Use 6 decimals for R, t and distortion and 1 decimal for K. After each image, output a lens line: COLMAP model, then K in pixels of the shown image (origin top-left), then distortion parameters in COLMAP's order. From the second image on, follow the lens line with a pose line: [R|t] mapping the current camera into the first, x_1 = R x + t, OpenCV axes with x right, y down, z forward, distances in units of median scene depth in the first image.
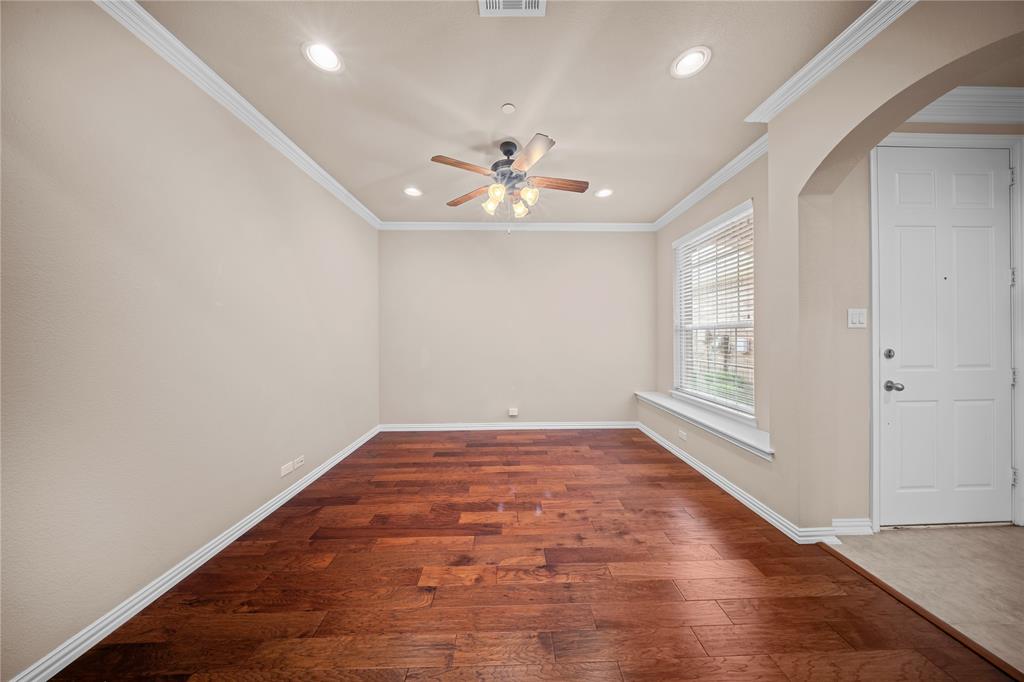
lens RADIAL K [[296.2, 0, 515.6], [0, 296.2, 339.6], [0, 0, 1]] dist [0.001391, -0.002257]
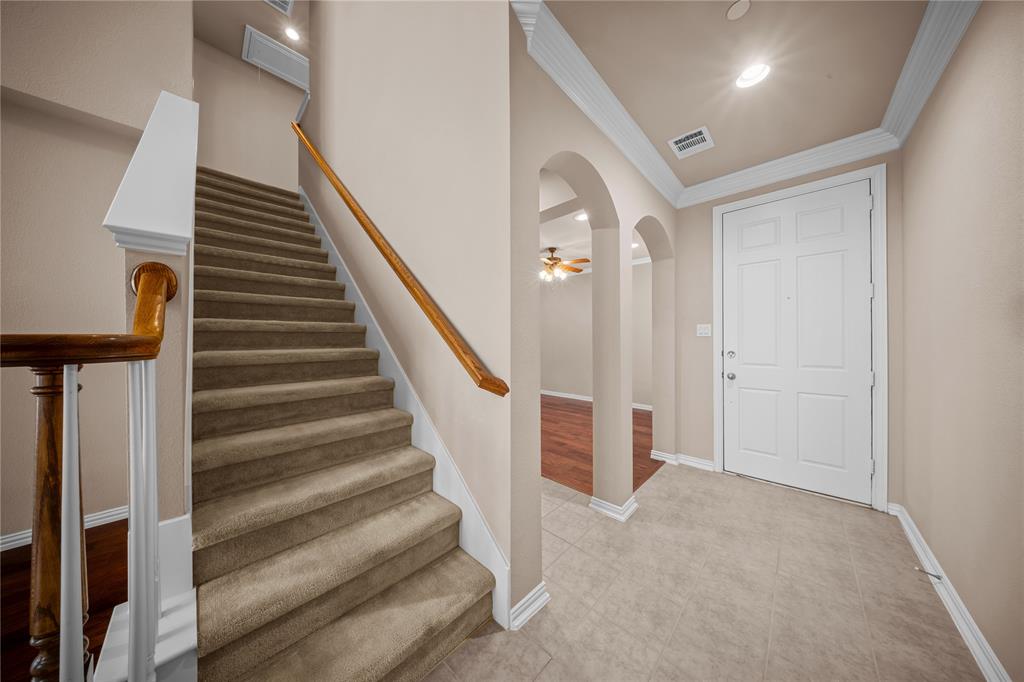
lens RADIAL K [[296.2, 0, 515.6], [0, 296.2, 339.6], [0, 0, 1]] dist [0.001391, -0.002257]
pose [[0.709997, -0.007363, -0.704167, 1.546680], [0.012819, 0.999915, 0.002470, -0.040889], [0.704088, -0.010780, 0.710030, -0.792331]]
